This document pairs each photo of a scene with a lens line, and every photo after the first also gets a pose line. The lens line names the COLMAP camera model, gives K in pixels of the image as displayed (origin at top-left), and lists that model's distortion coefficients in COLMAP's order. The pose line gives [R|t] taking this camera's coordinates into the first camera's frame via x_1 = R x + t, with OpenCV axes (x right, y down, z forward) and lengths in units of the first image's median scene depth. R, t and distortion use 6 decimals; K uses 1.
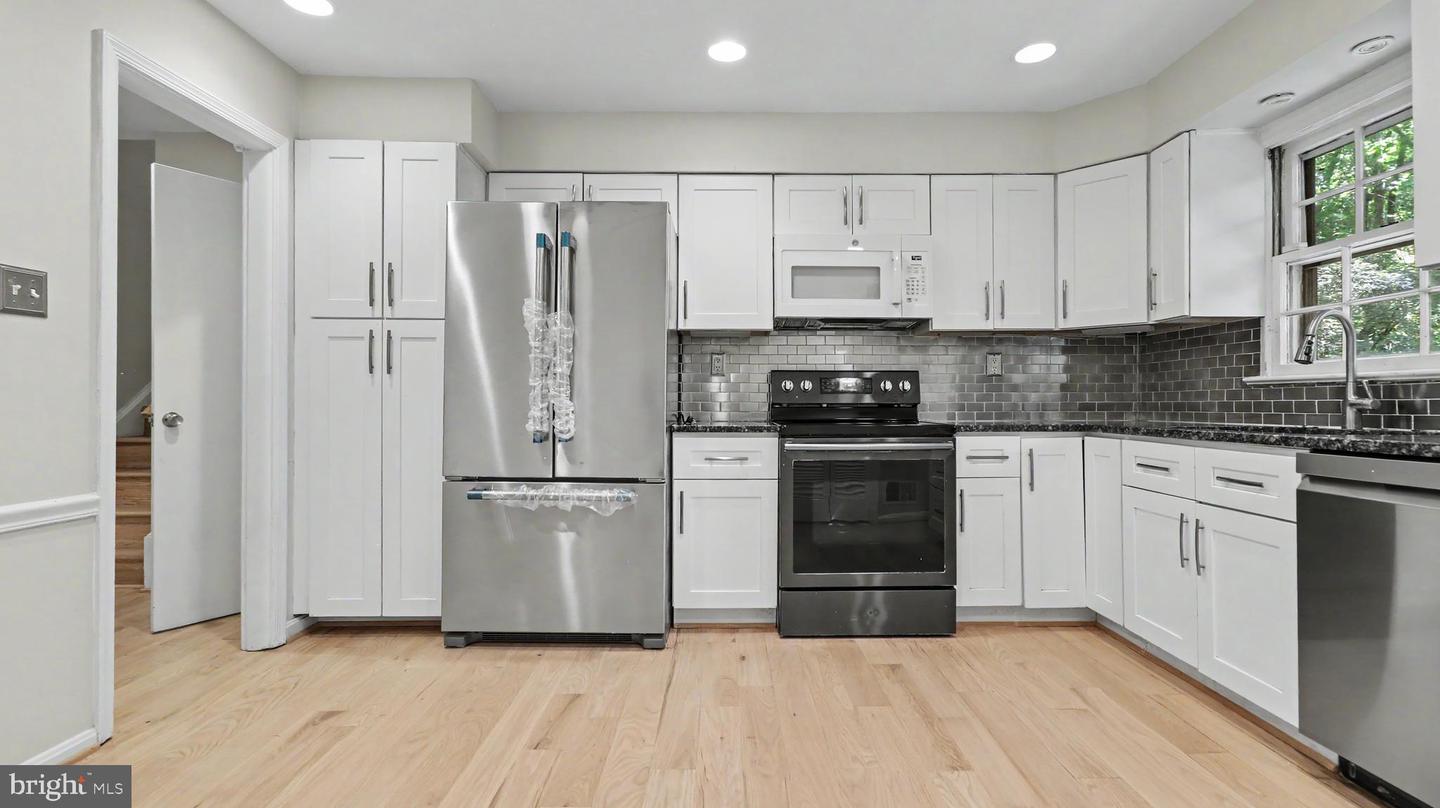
lens RADIAL K [[687.8, 0, 729.1], [0, 687.8, 402.9], [0, 0, 1]] dist [0.004131, 0.000895]
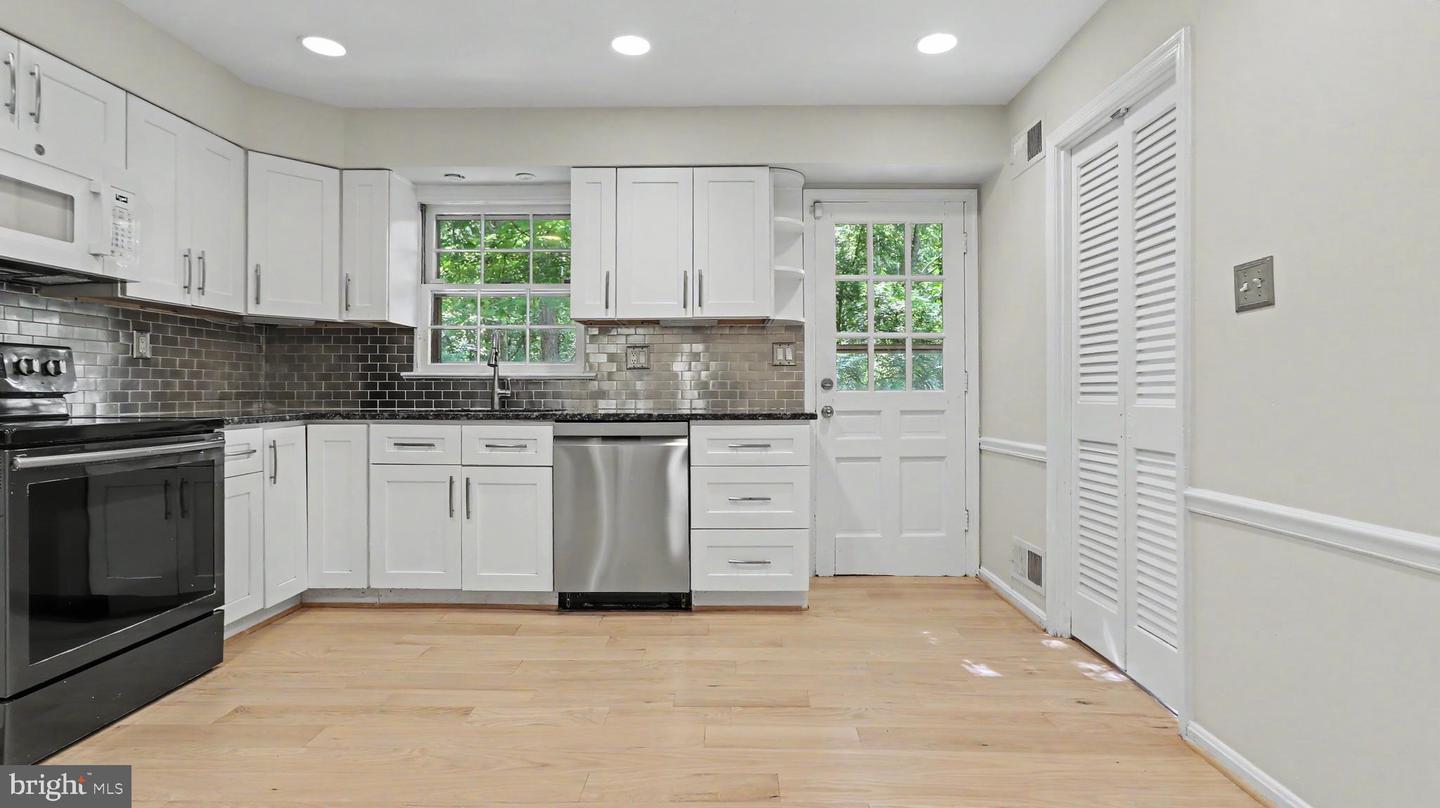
lens RADIAL K [[687.8, 0, 729.1], [0, 687.8, 402.9], [0, 0, 1]] dist [0.004131, 0.000895]
pose [[0.012163, -0.016172, 0.999795, -0.555573], [-0.003145, 0.999864, 0.016211, -0.003136], [-0.999921, -0.003341, 0.012110, 0.383365]]
